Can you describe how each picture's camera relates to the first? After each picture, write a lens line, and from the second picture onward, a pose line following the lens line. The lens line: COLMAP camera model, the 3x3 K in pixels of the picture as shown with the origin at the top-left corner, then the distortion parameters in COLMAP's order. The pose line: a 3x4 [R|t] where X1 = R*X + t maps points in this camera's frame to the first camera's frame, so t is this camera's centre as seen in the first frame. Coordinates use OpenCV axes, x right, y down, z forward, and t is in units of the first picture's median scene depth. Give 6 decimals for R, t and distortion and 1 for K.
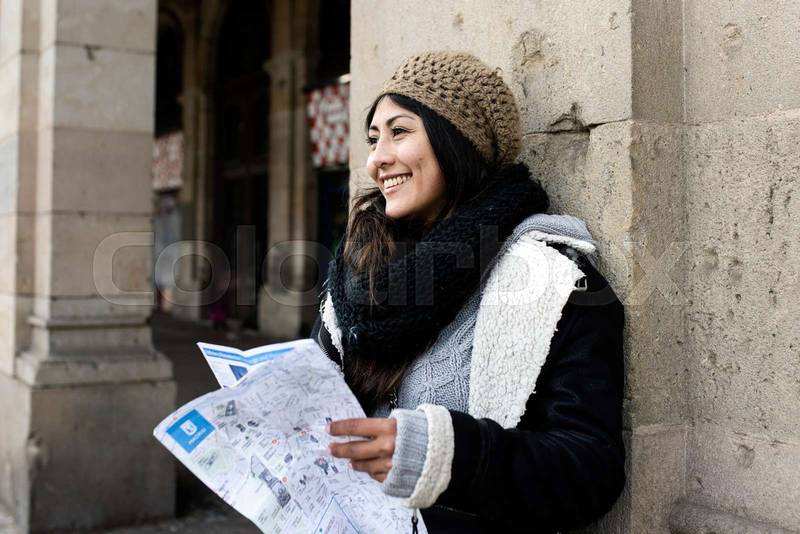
lens RADIAL K [[1196.9, 0, 400.0], [0, 1196.9, 267.0], [0, 0, 1]] dist [-0.039821, 0.012739]
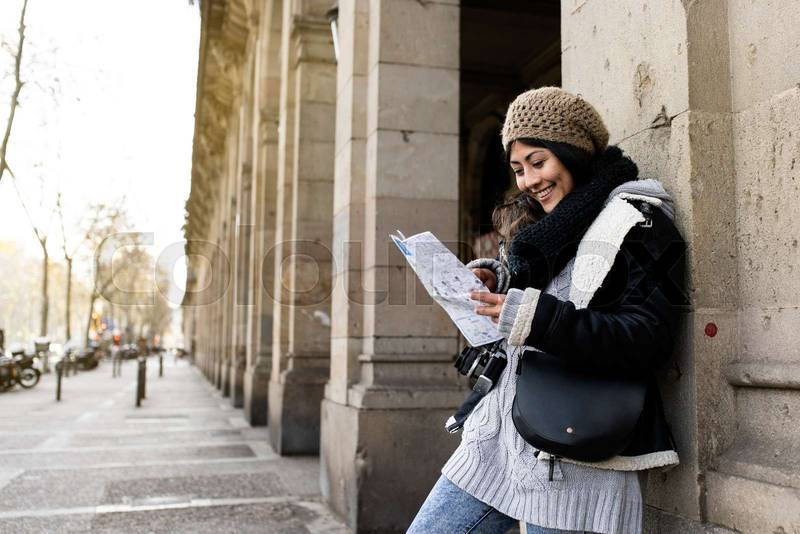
lens RADIAL K [[1196.9, 0, 400.0], [0, 1196.9, 267.0], [0, 0, 1]] dist [-0.039821, 0.012739]
pose [[0.959405, -0.028548, -0.280583, 0.076076], [0.004199, 0.996200, -0.086999, 0.061354], [0.282001, 0.082289, 0.955879, -0.163727]]
